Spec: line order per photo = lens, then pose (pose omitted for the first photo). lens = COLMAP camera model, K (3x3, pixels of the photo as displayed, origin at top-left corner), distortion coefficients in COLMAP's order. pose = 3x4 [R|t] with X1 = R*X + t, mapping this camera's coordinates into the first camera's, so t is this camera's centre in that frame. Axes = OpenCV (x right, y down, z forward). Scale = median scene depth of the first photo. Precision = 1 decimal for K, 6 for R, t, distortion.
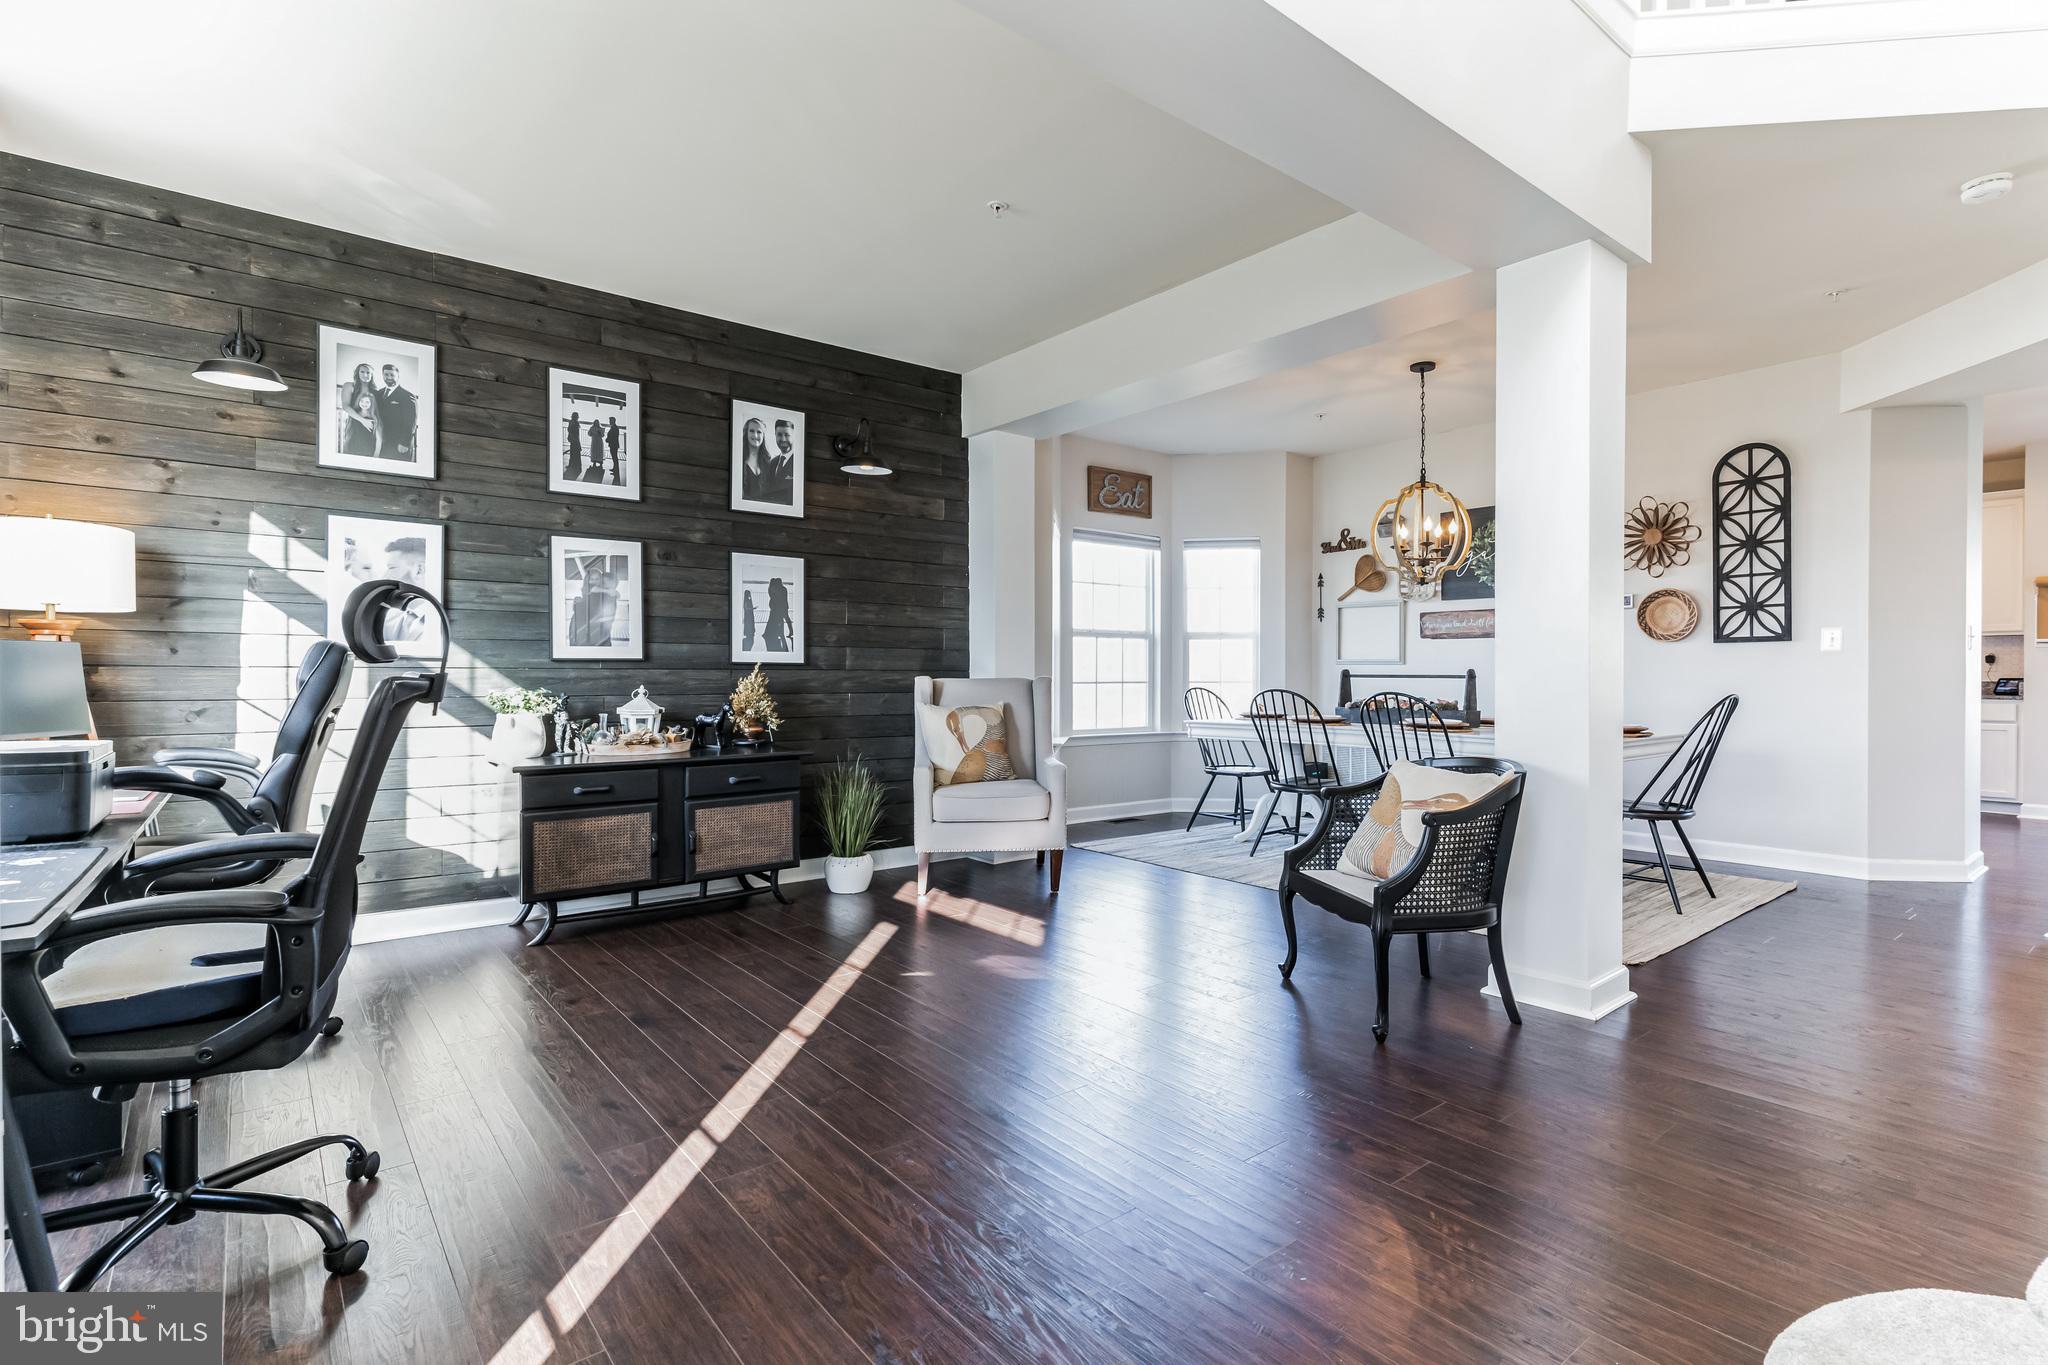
lens RADIAL K [[984.1, 0, 1026.3], [0, 984.1, 683.0], [0, 0, 1]] dist [-0.000203, -0.000140]
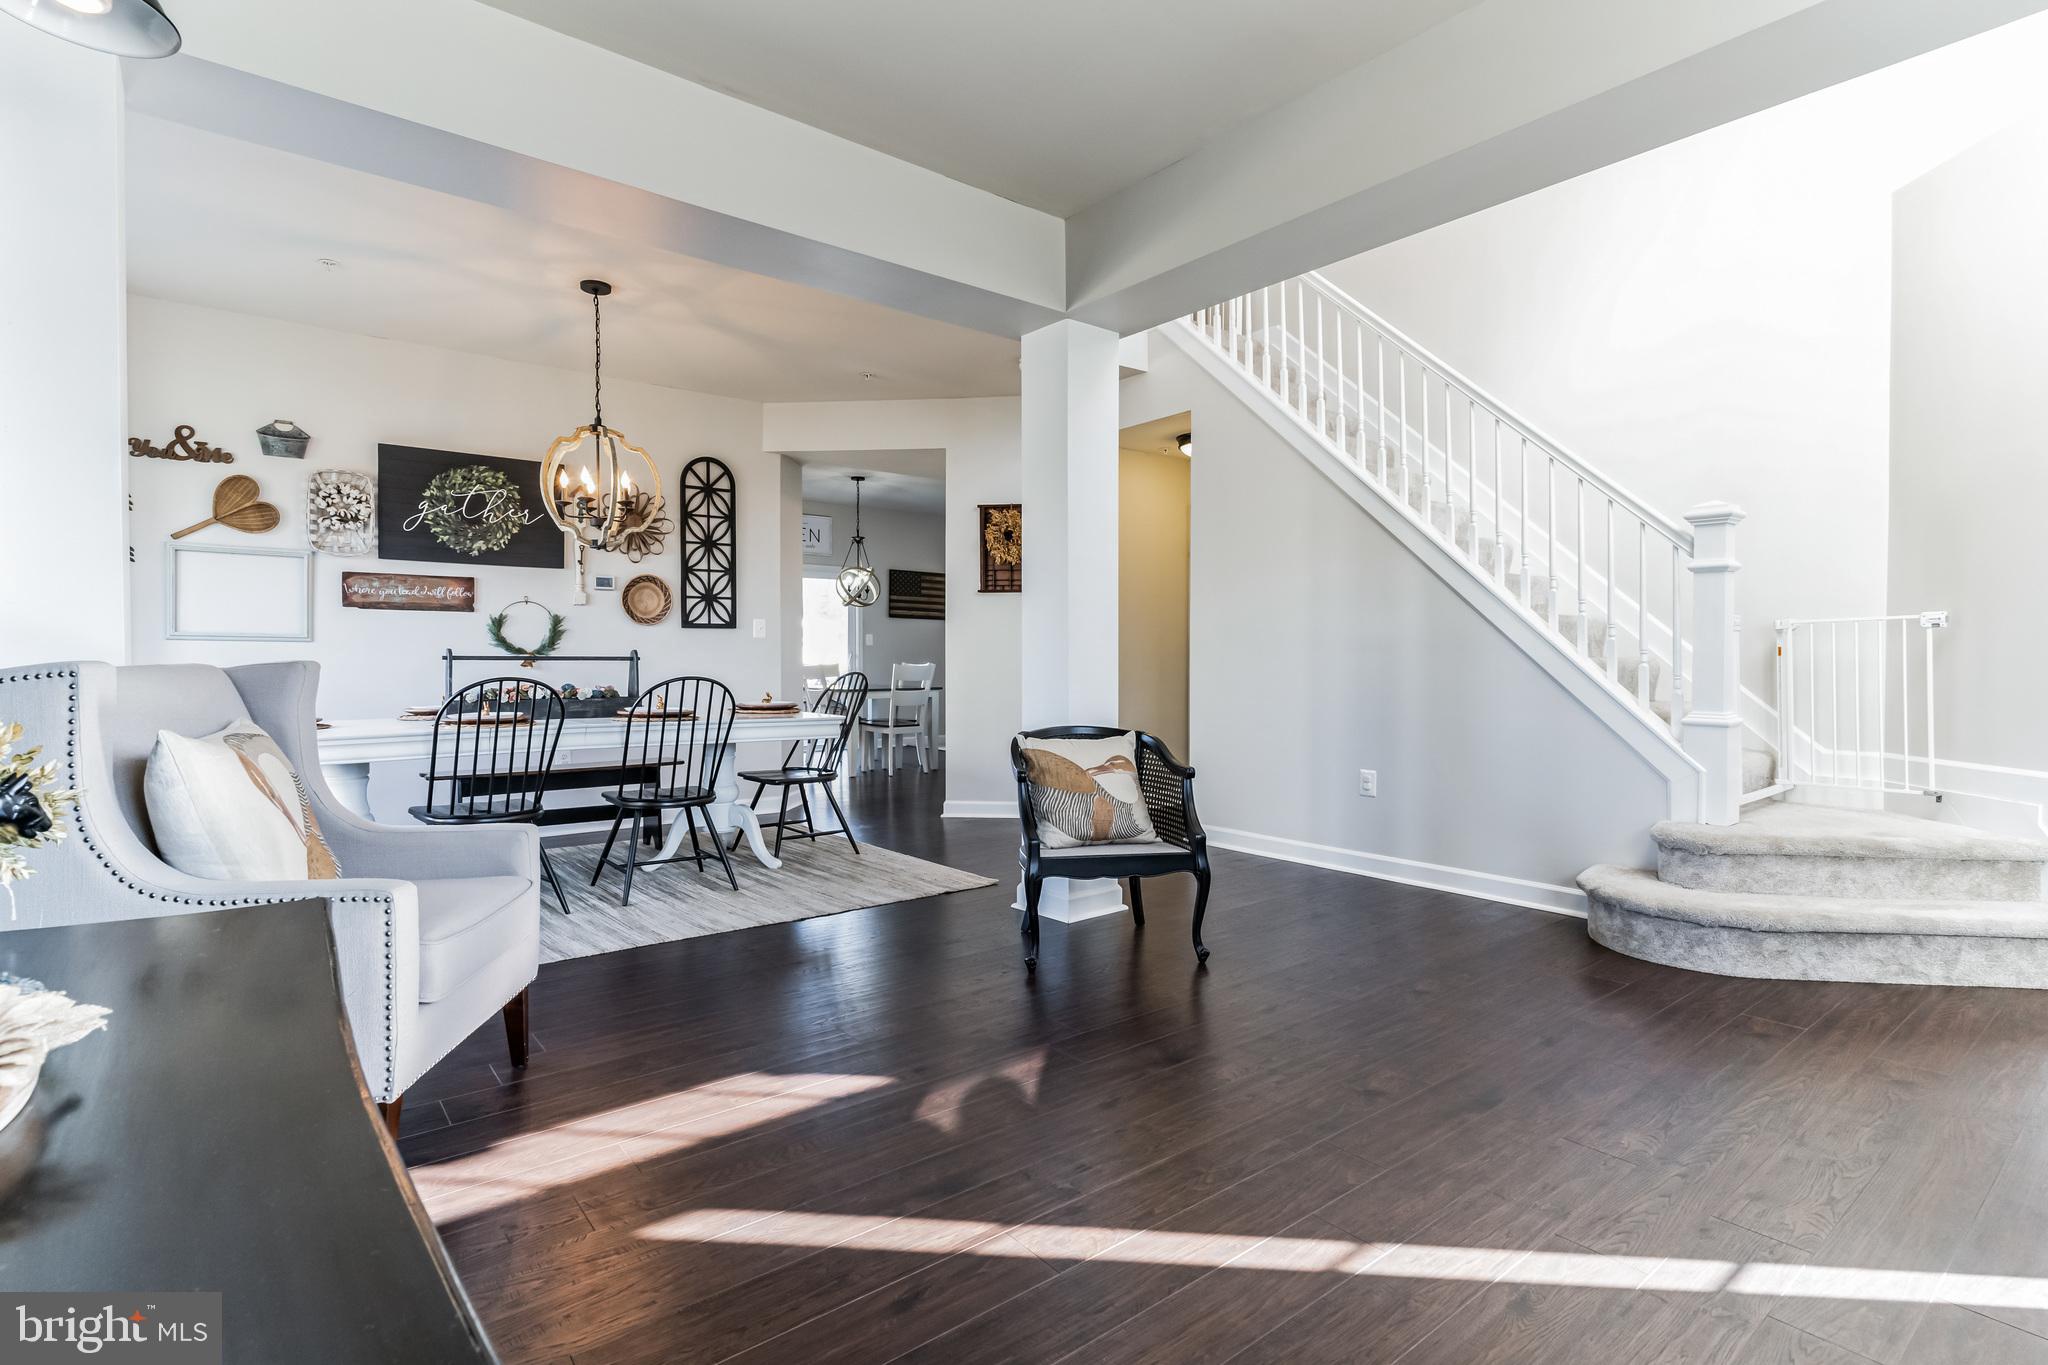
lens RADIAL K [[984.1, 0, 1026.3], [0, 984.1, 683.0], [0, 0, 1]] dist [-0.000203, -0.000140]
pose [[-0.002798, -0.028597, 0.999587, -0.481892], [0.005750, 0.999574, 0.028612, -0.008782], [-0.999980, 0.005827, -0.002632, 0.698309]]
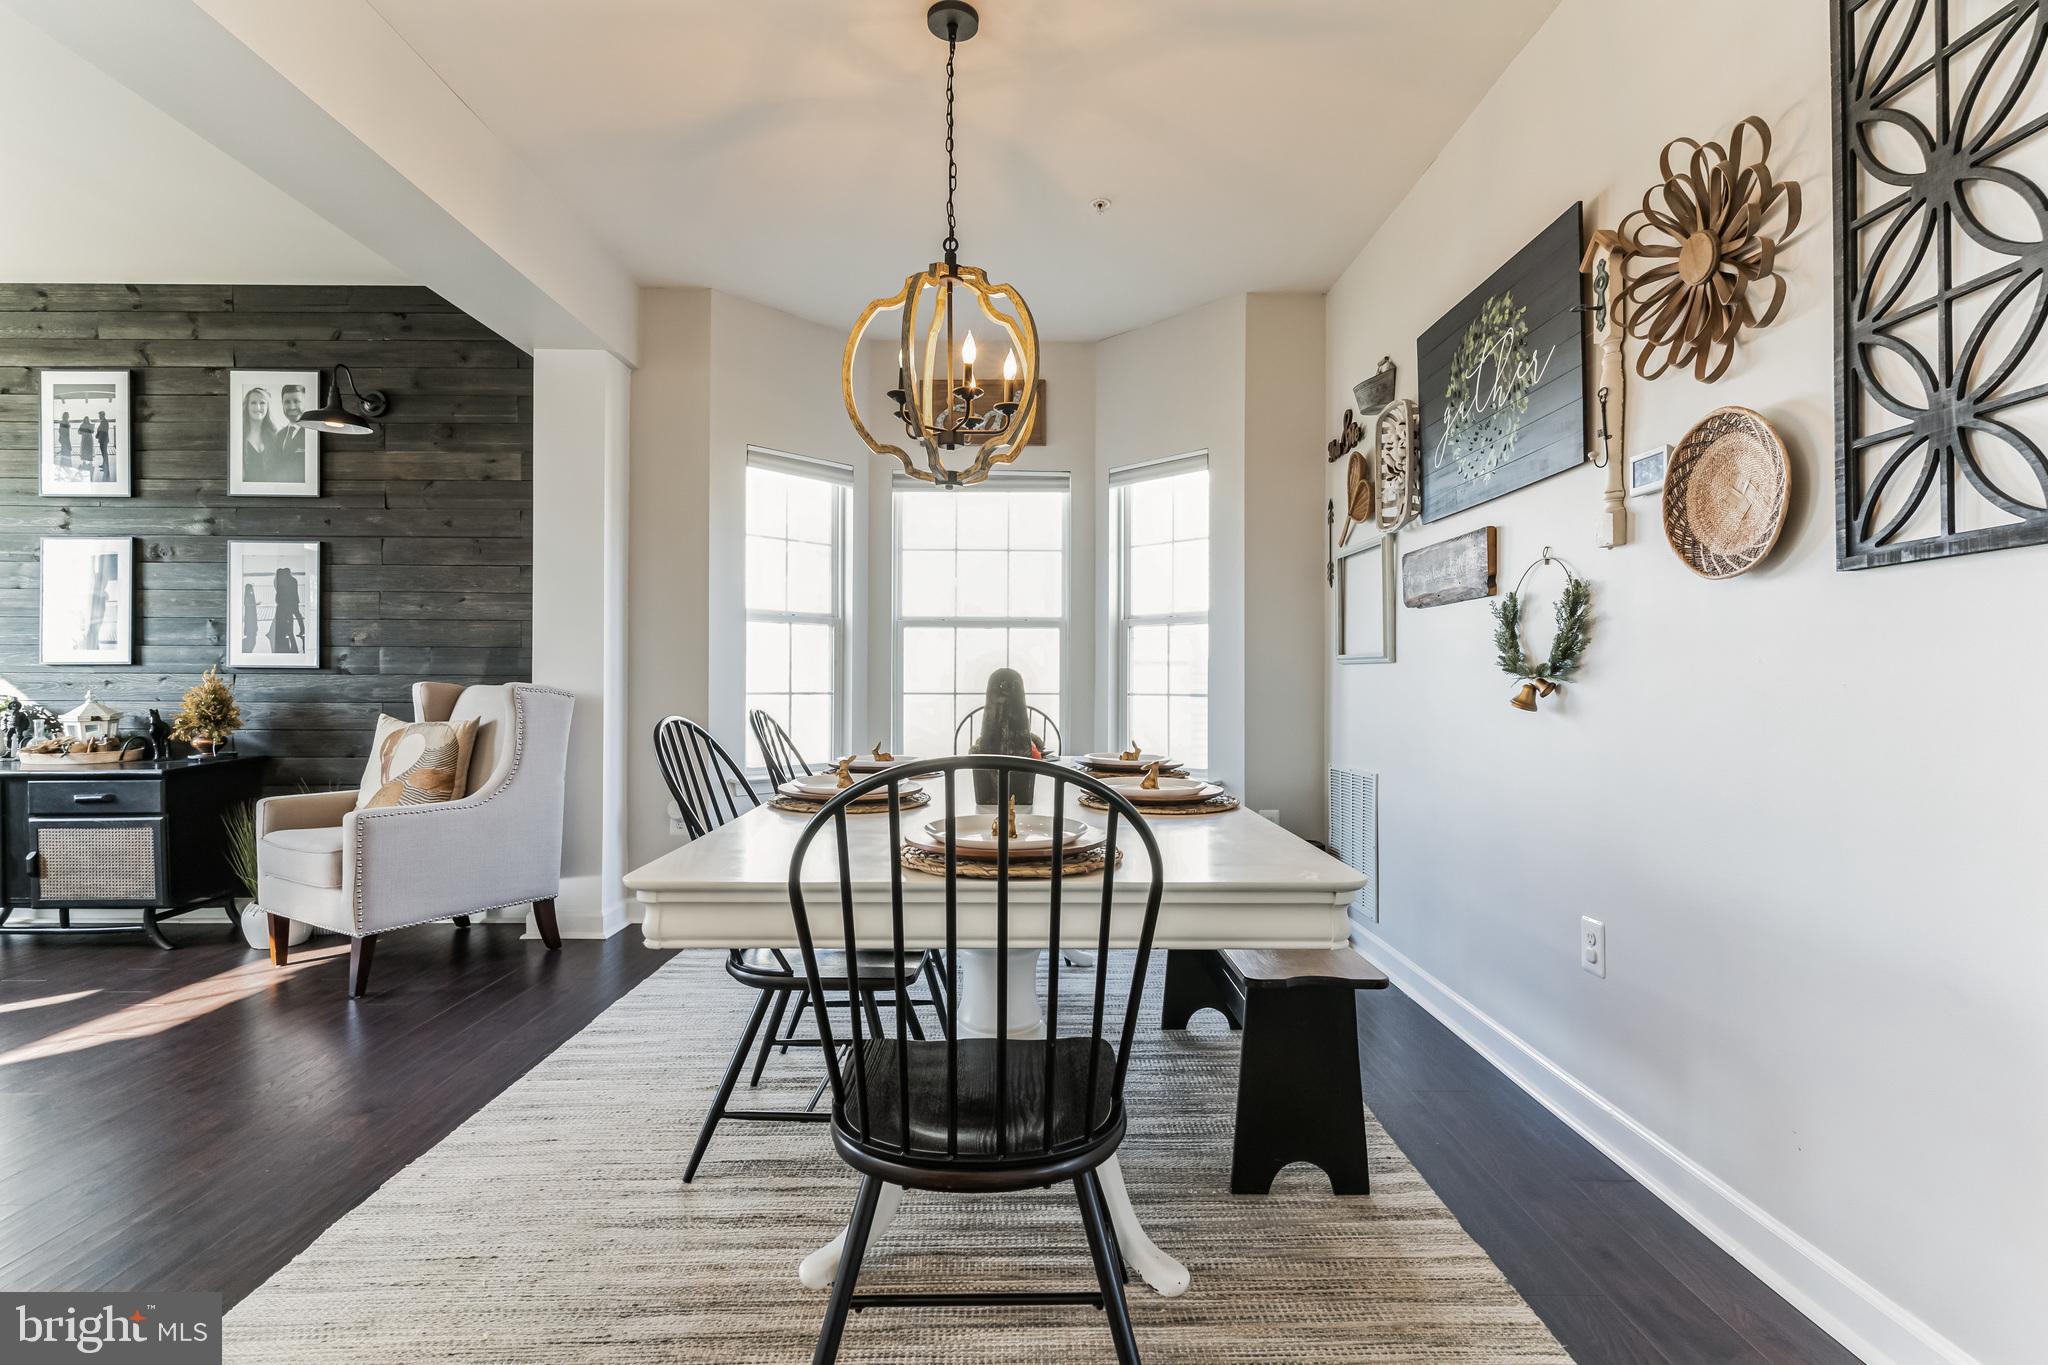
lens RADIAL K [[984.1, 0, 1026.3], [0, 984.1, 683.0], [0, 0, 1]] dist [-0.000203, -0.000140]
pose [[0.783446, 0.002587, -0.621454, 0.786953], [-0.008726, 0.999939, -0.006838, -0.005378], [0.621399, 0.010780, 0.783420, 0.720913]]
